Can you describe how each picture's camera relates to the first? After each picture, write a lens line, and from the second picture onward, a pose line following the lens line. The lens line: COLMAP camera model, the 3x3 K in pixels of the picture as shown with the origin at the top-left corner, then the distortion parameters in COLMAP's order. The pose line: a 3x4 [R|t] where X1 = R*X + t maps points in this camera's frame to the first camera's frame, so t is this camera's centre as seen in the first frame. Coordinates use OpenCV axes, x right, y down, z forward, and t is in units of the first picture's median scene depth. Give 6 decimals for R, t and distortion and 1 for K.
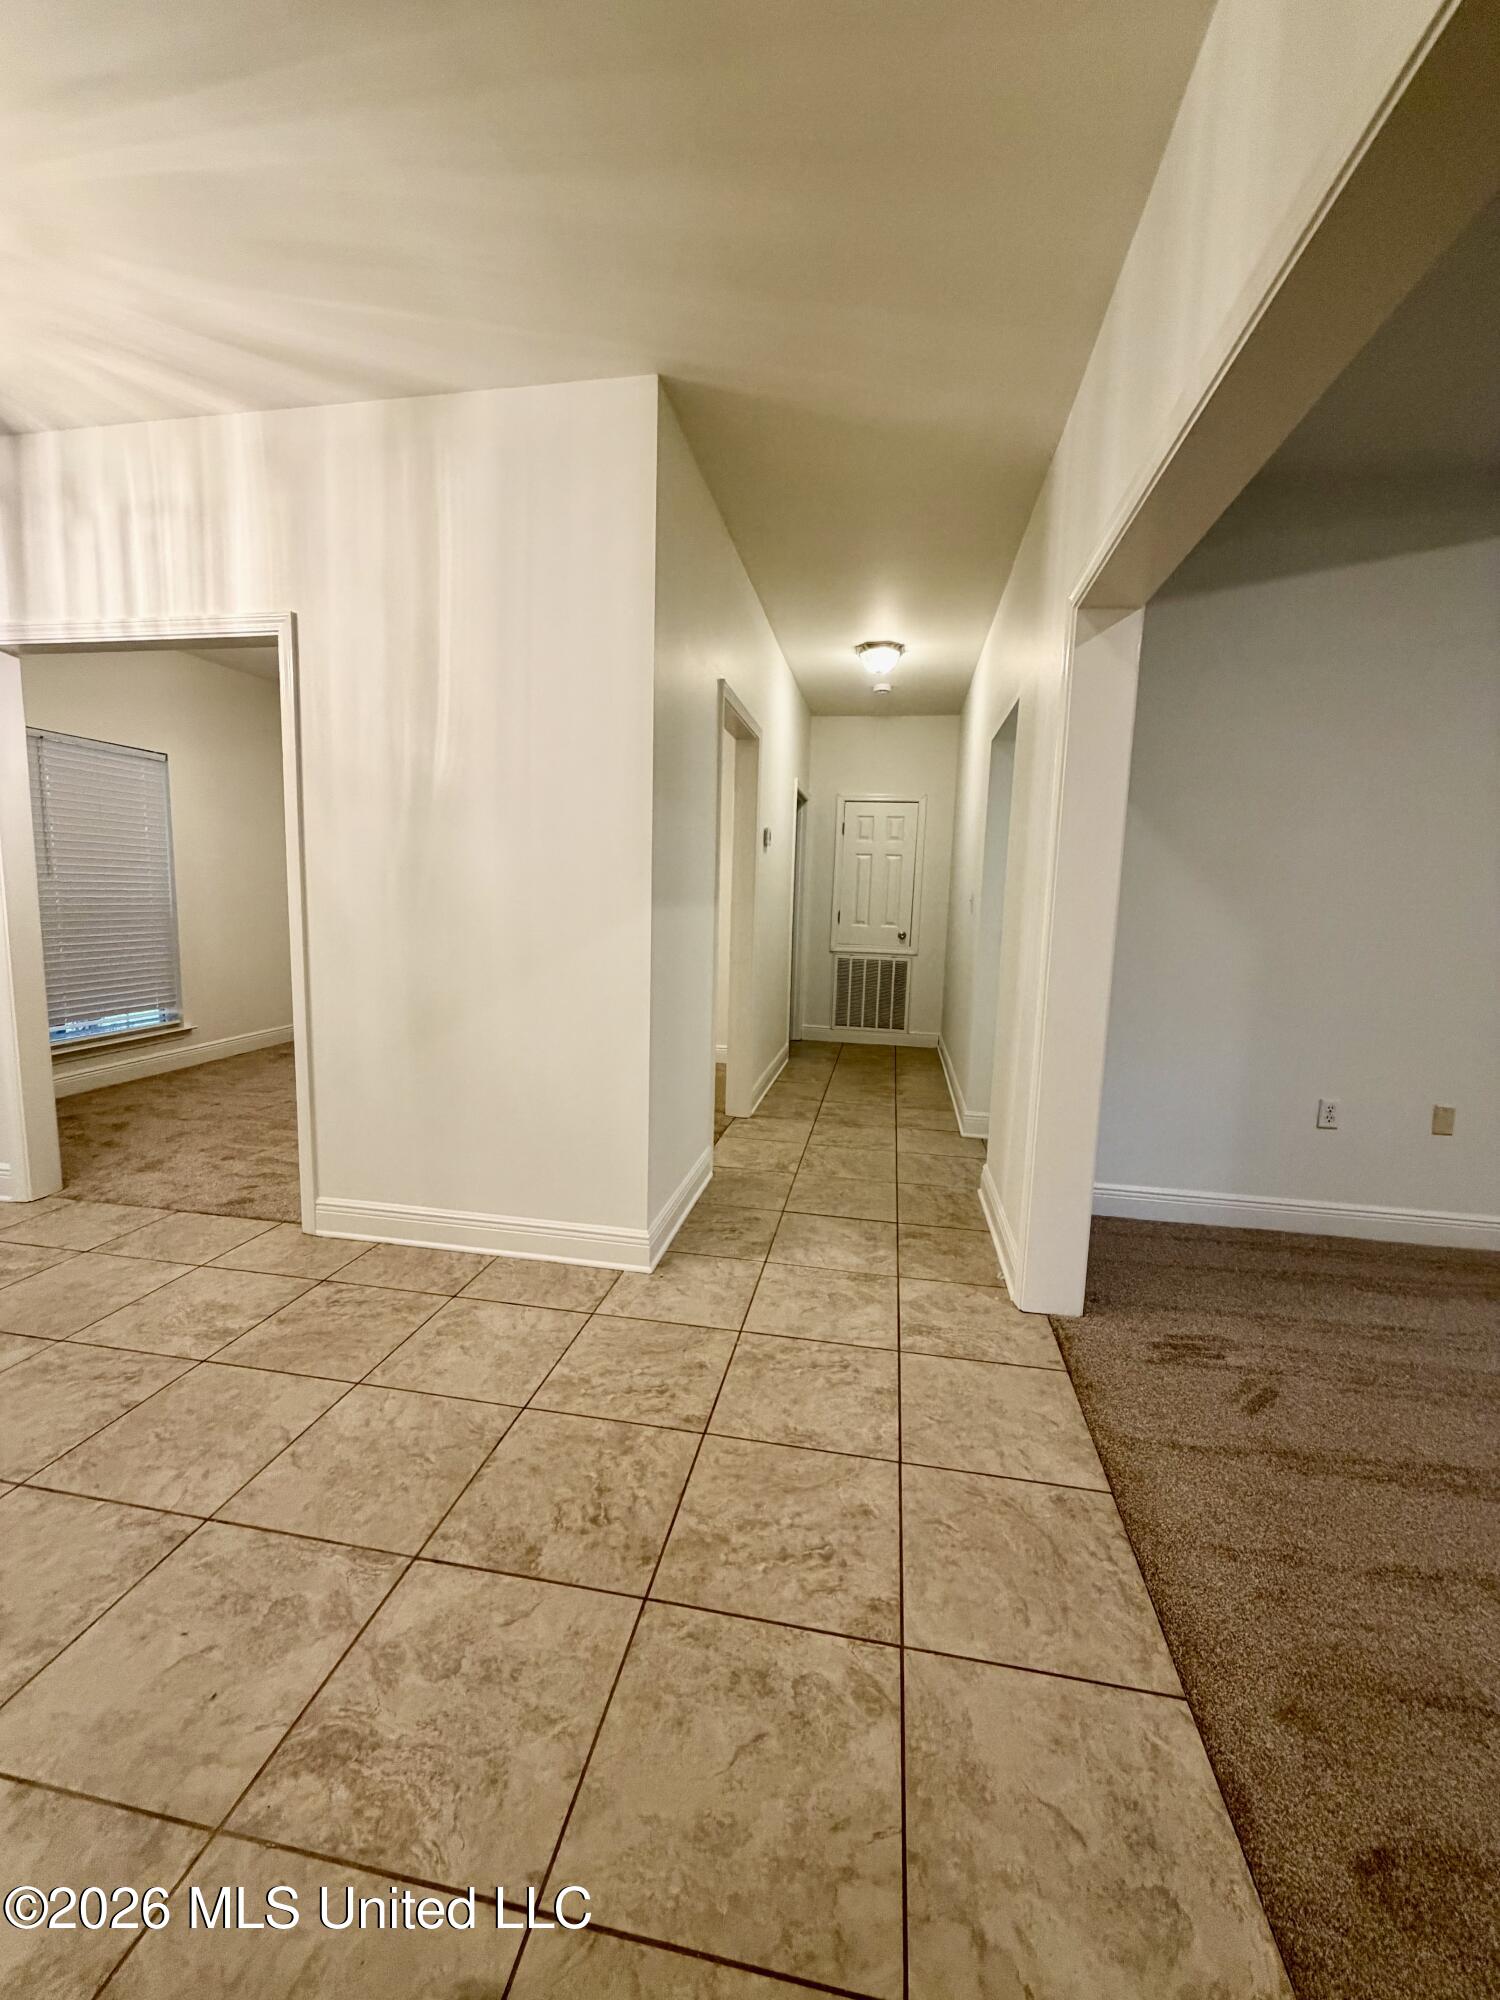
lens RADIAL K [[795.8, 0, 747.1], [0, 795.8, 992.0], [0, 0, 1]] dist [0.008218, -0.000043]
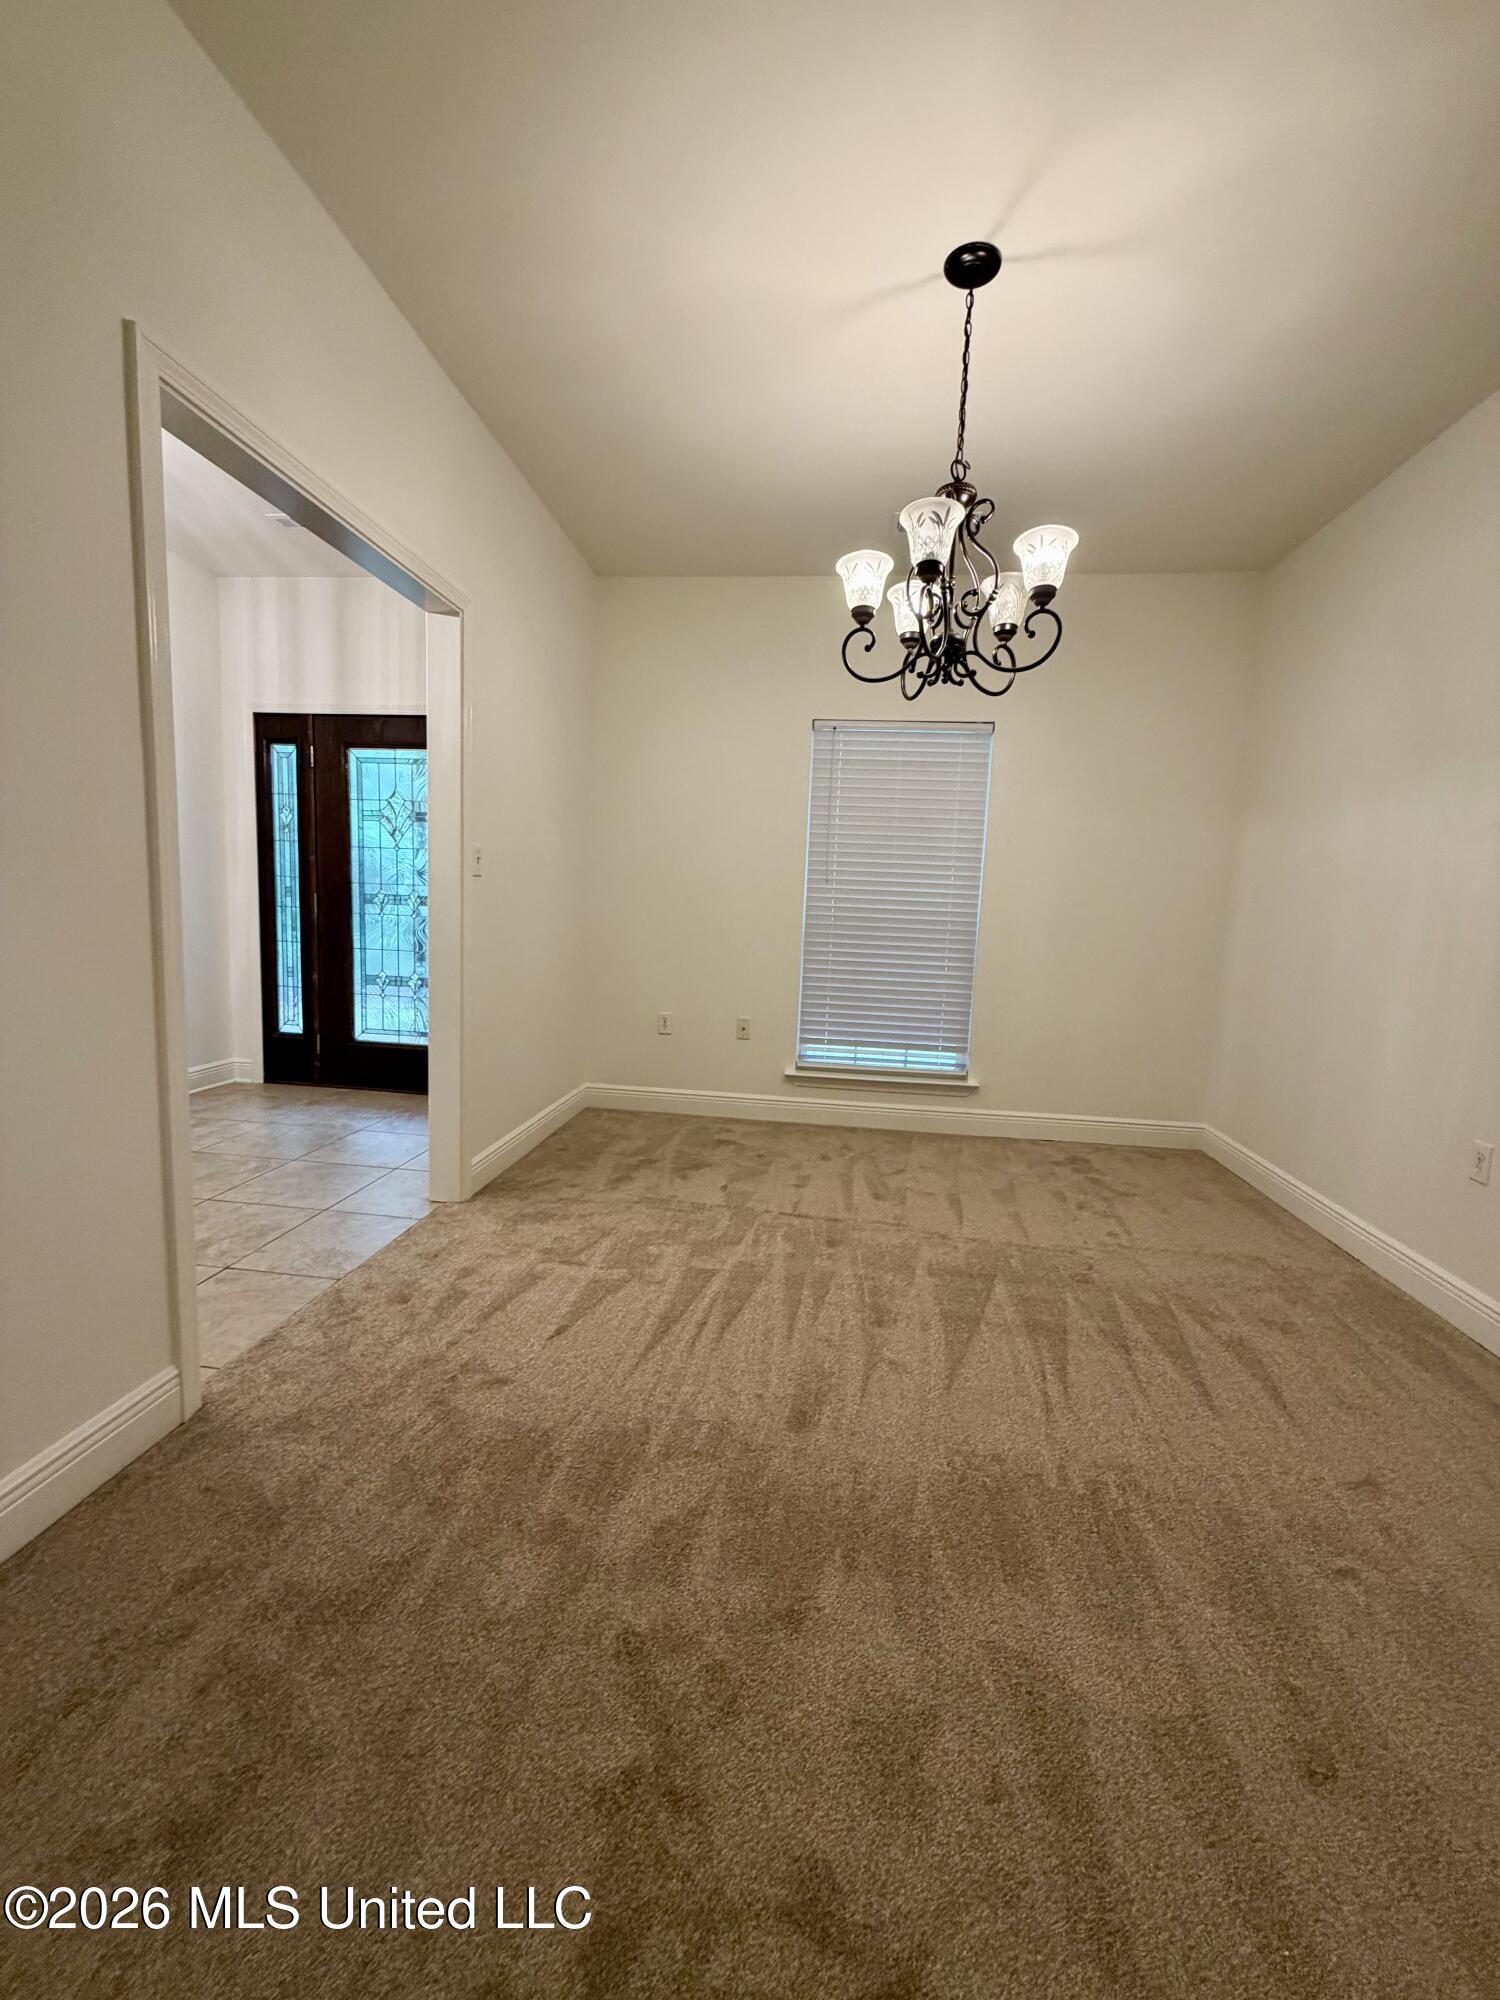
lens RADIAL K [[795.8, 0, 747.8], [0, 795.8, 992.0], [0, 0, 1]] dist [0.008218, -0.000043]
pose [[0.055124, 0.095316, -0.993920, 0.055247], [-0.159866, 0.983434, 0.085444, -0.132678], [0.985598, 0.154184, 0.069449, 1.337912]]
